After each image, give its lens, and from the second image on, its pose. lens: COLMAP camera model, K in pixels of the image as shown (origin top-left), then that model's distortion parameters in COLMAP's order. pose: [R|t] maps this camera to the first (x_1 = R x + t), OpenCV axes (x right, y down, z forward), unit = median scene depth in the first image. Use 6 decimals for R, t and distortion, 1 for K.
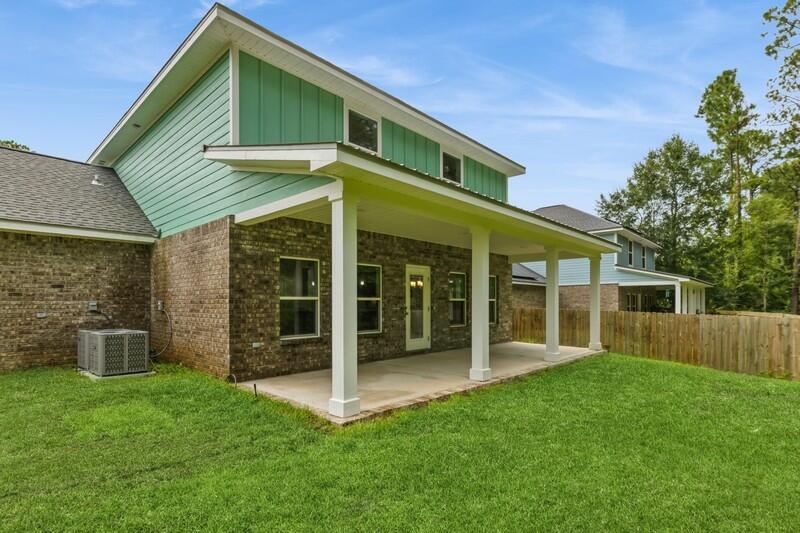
lens RADIAL K [[402.3, 0, 400.4], [0, 402.3, 296.9], [0, 0, 1]] dist [-0.000002, 0.000537]
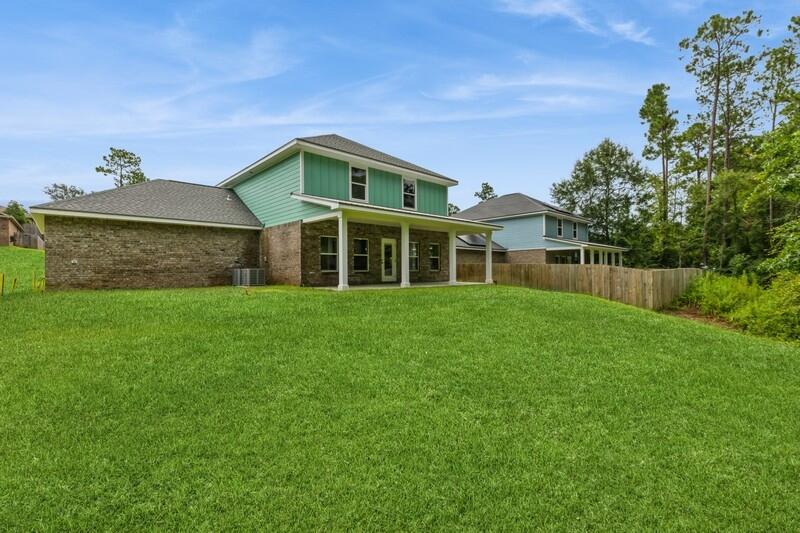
lens RADIAL K [[367.5, 0, 399.8], [0, 367.5, 261.1], [0, 0, 1]] dist [-0.001788, -0.000381]
pose [[0.997582, -0.008175, -0.069015, 0.242326], [0.007179, 0.999867, -0.014672, 0.063813], [0.069126, 0.014142, 0.997508, -0.868299]]
